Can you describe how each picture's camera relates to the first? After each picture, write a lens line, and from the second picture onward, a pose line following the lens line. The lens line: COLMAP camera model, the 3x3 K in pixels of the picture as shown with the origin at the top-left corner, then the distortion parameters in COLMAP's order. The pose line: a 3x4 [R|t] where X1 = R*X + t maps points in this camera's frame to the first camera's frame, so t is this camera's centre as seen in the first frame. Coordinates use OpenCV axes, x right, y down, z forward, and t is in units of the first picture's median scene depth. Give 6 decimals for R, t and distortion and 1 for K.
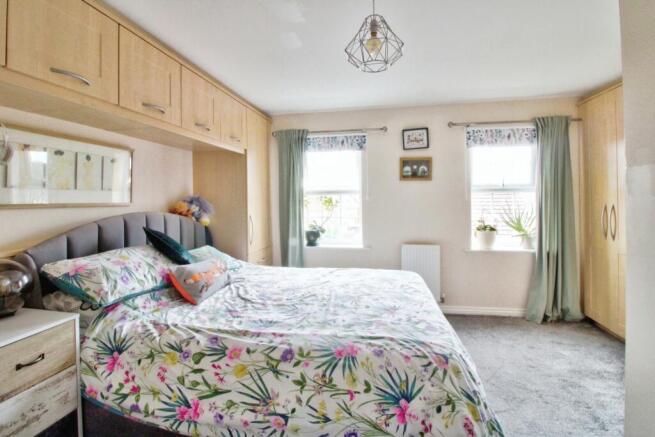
lens RADIAL K [[311.1, 0, 327.2], [0, 311.1, 199.7], [0, 0, 1]] dist [-0.003532, -0.010373]
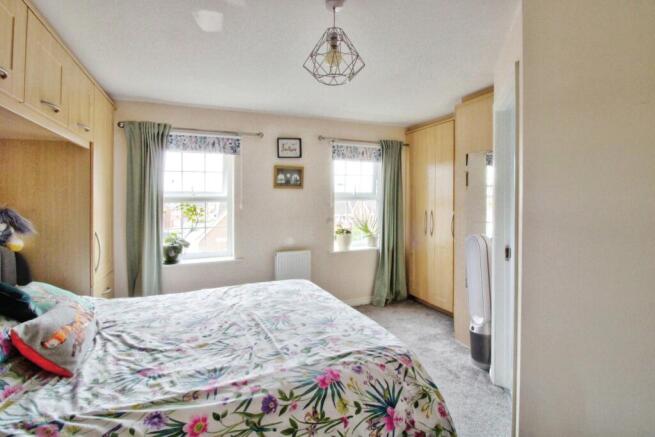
lens RADIAL K [[311.1, 0, 327.2], [0, 311.1, 199.7], [0, 0, 1]] dist [-0.003532, -0.010373]
pose [[0.835940, 0.001042, 0.548821, -0.207615], [0.003958, 0.999961, -0.007928, -0.020297], [-0.548807, 0.008800, 0.835903, 0.095322]]
